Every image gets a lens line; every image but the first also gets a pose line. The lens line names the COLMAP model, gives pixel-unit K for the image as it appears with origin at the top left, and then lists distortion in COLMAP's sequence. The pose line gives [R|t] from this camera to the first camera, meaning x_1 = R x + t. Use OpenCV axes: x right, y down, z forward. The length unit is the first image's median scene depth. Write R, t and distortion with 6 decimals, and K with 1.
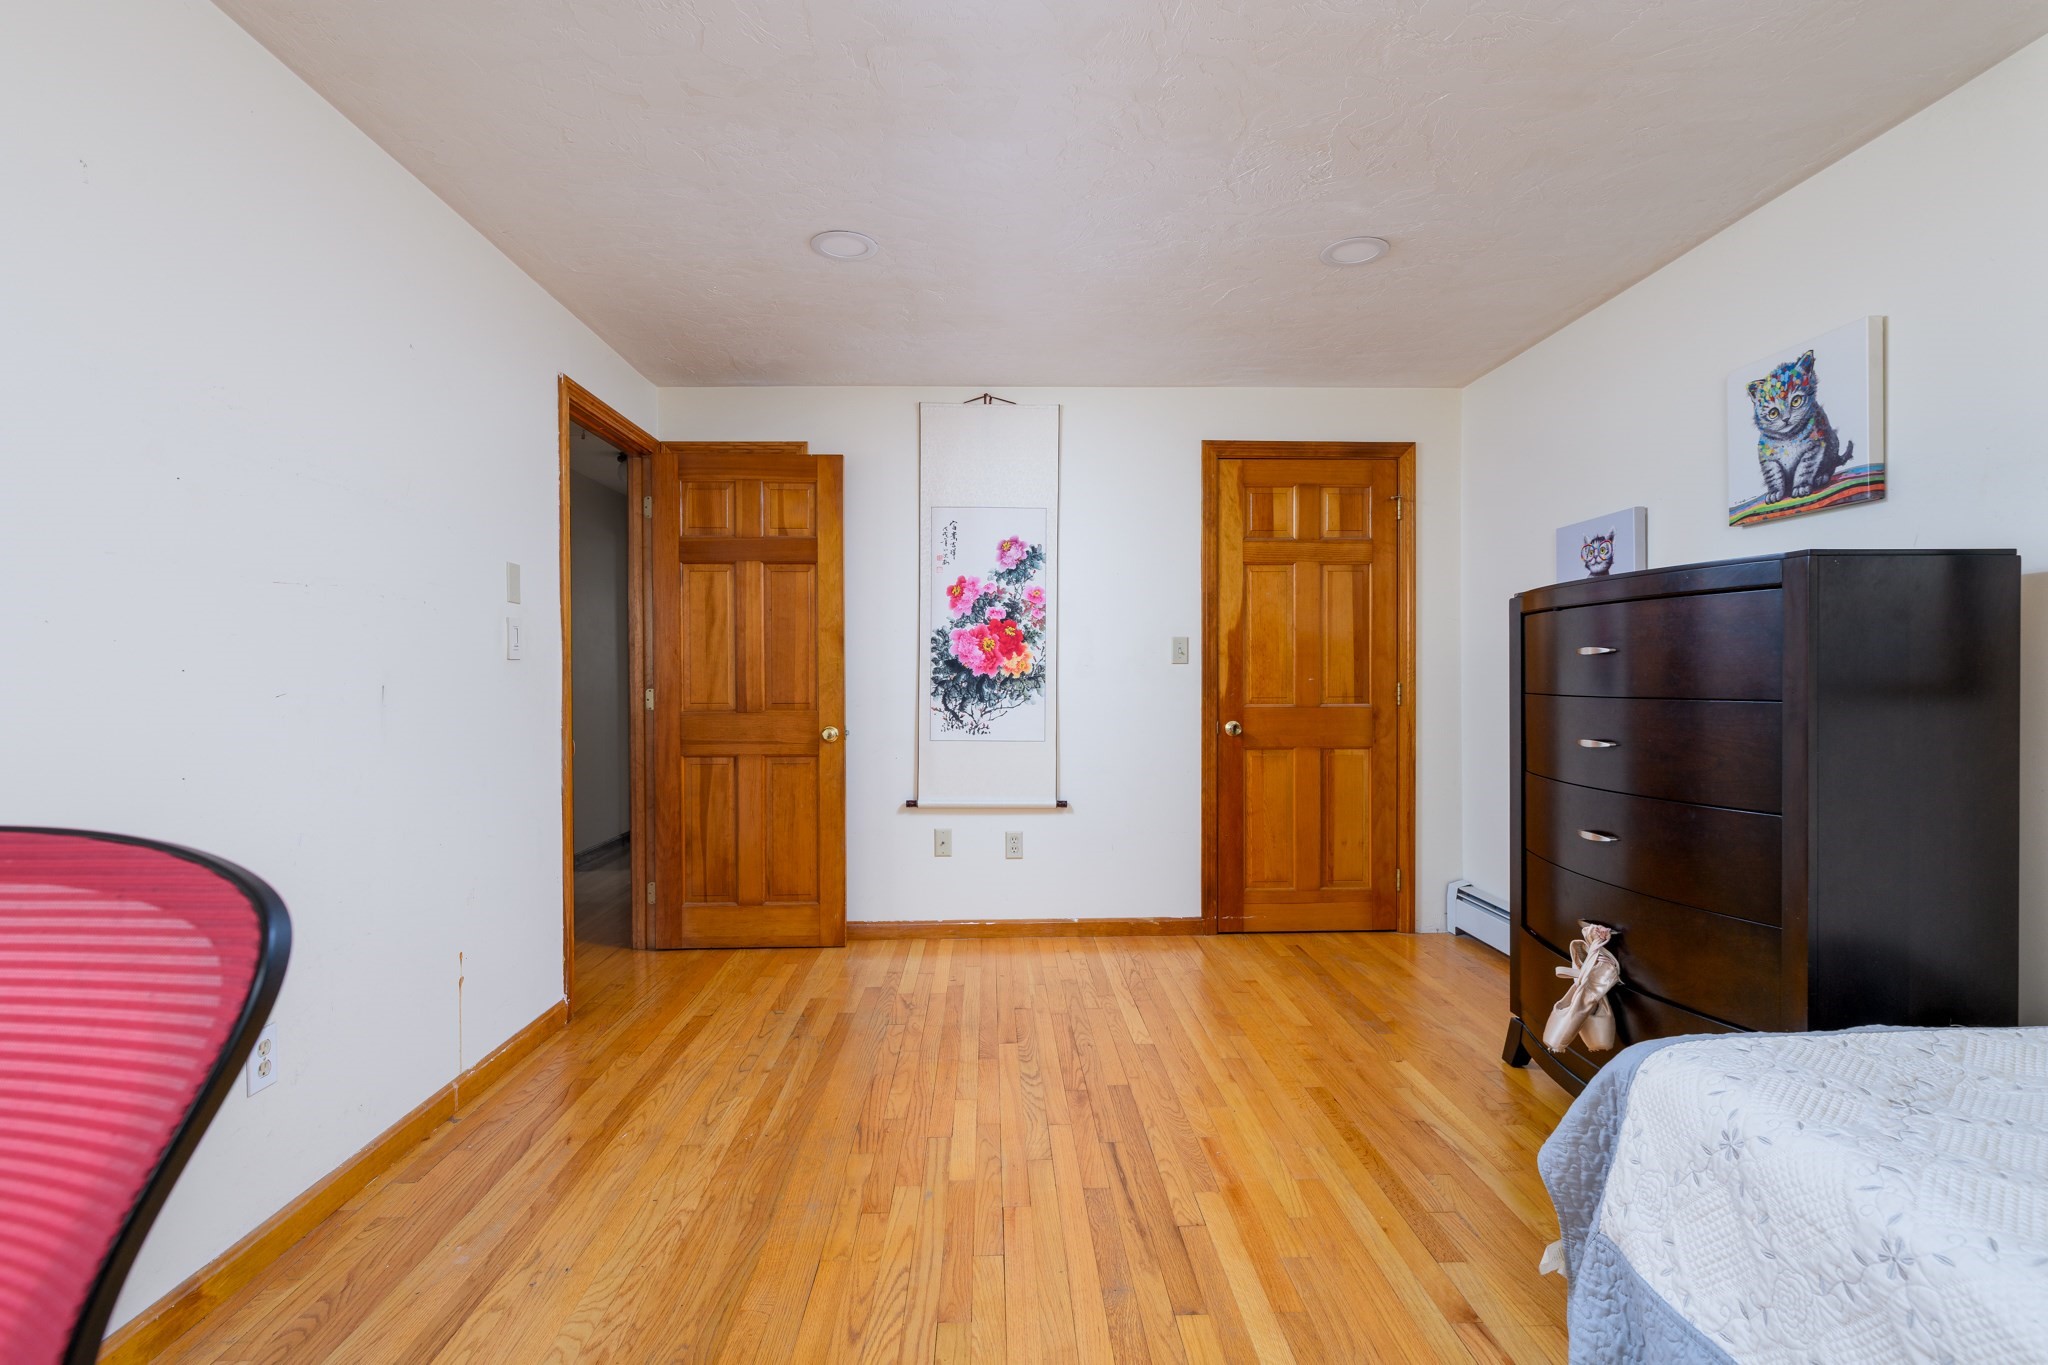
lens RADIAL K [[1008.5, 0, 1024.3], [0, 1008.5, 682.5], [0, 0, 1]] dist [-0.000118, -0.000151]
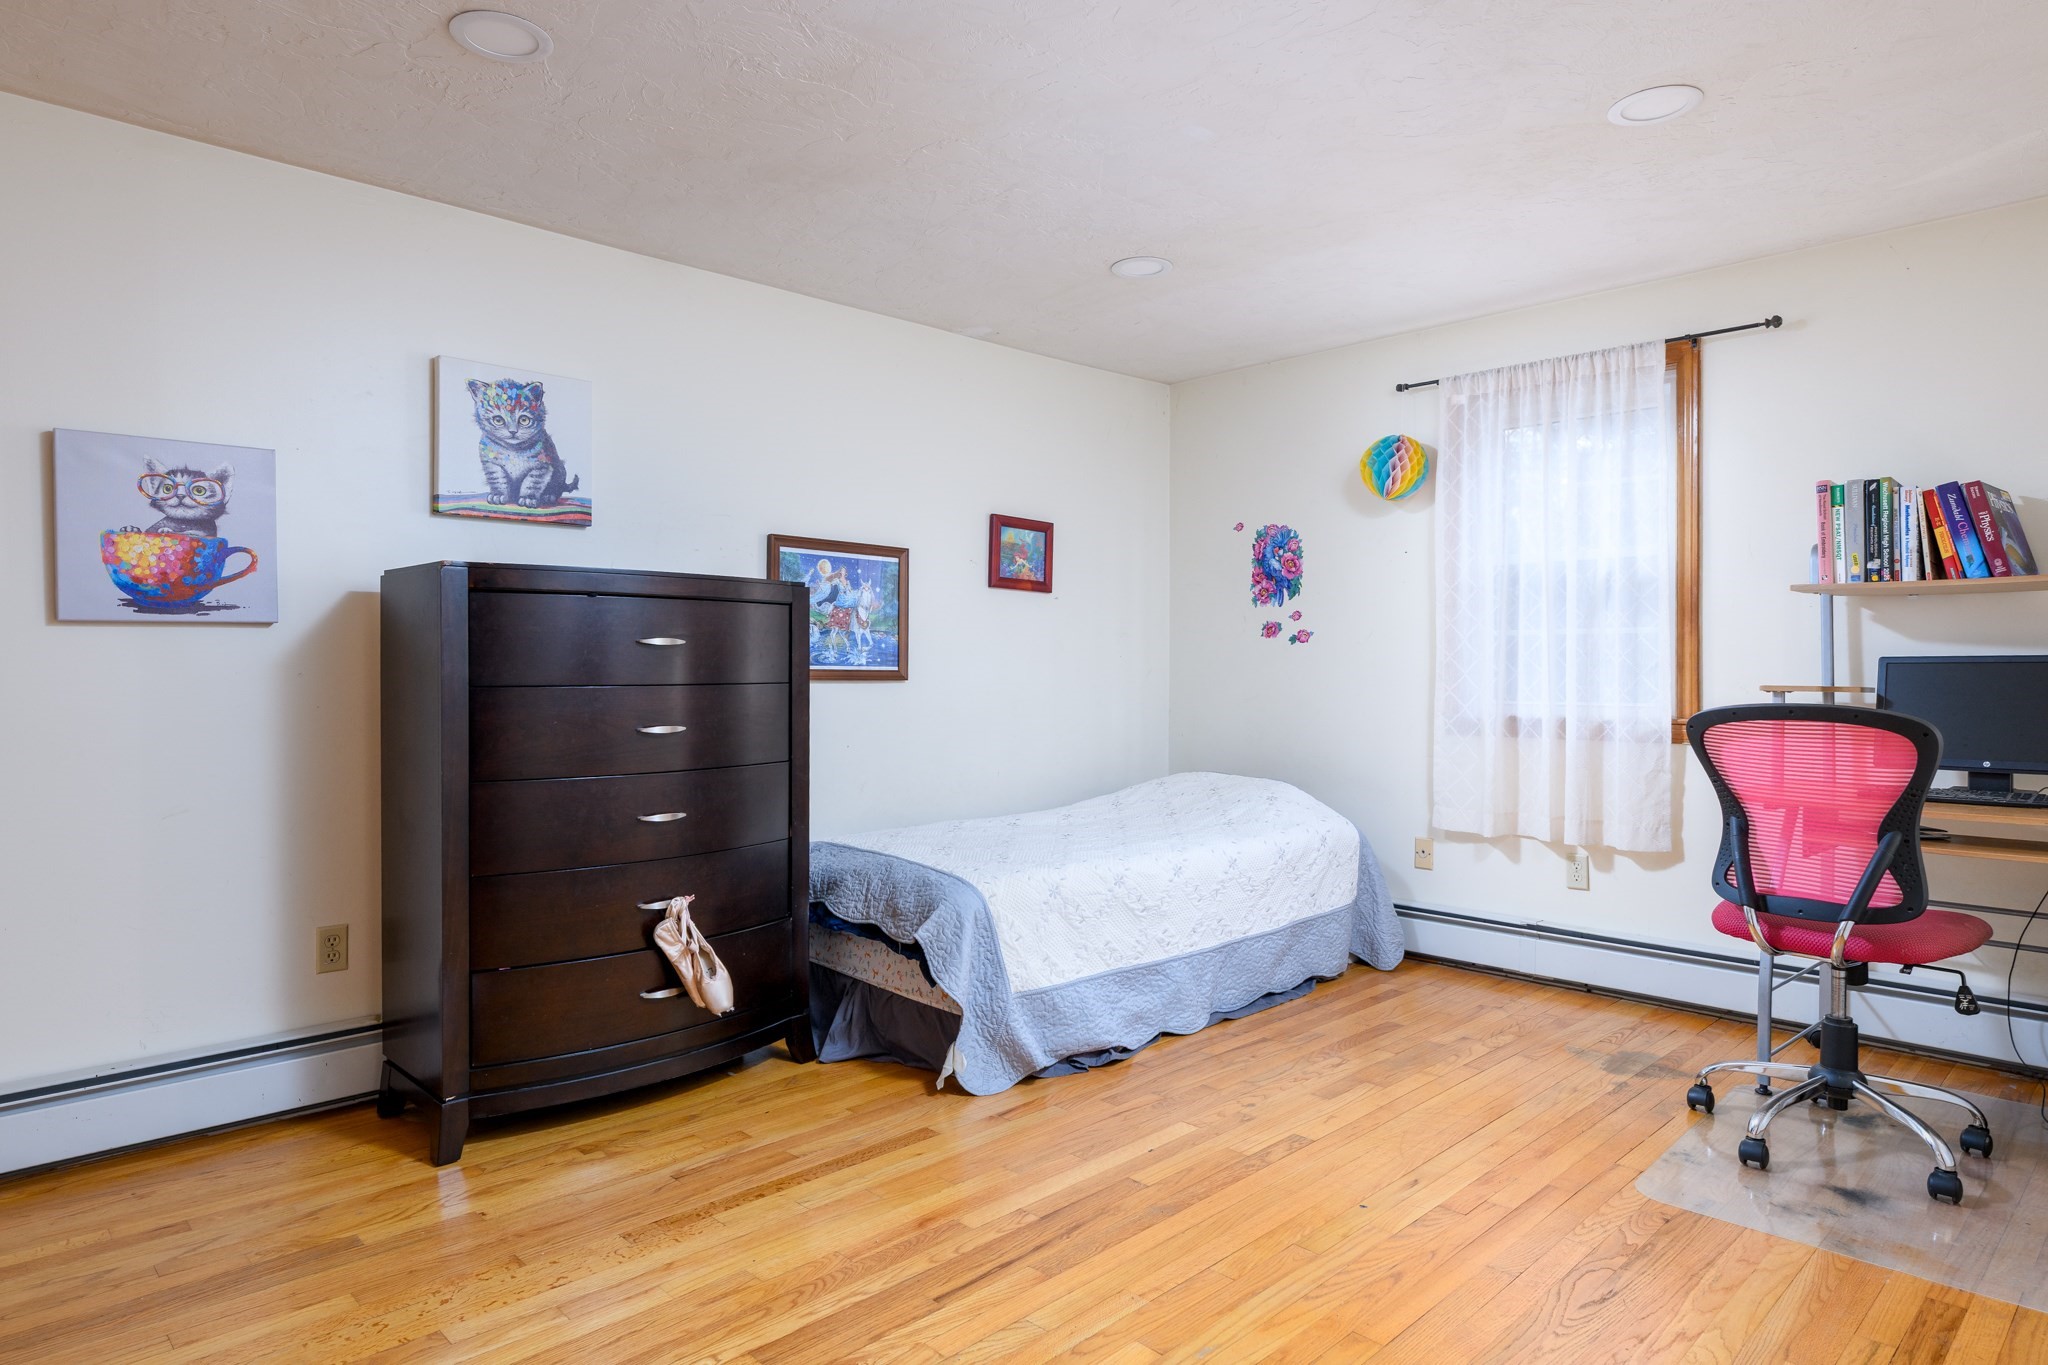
lens RADIAL K [[1202.8, 0, 1026.4], [0, 1202.8, 675.0], [0, 0, 1]] dist [0.001523, 0.000090]
pose [[-0.686077, 0.000828, 0.727528, -0.576479], [0.009120, 0.999931, 0.007462, -0.002297], [-0.727472, 0.011755, -0.686037, 1.498126]]
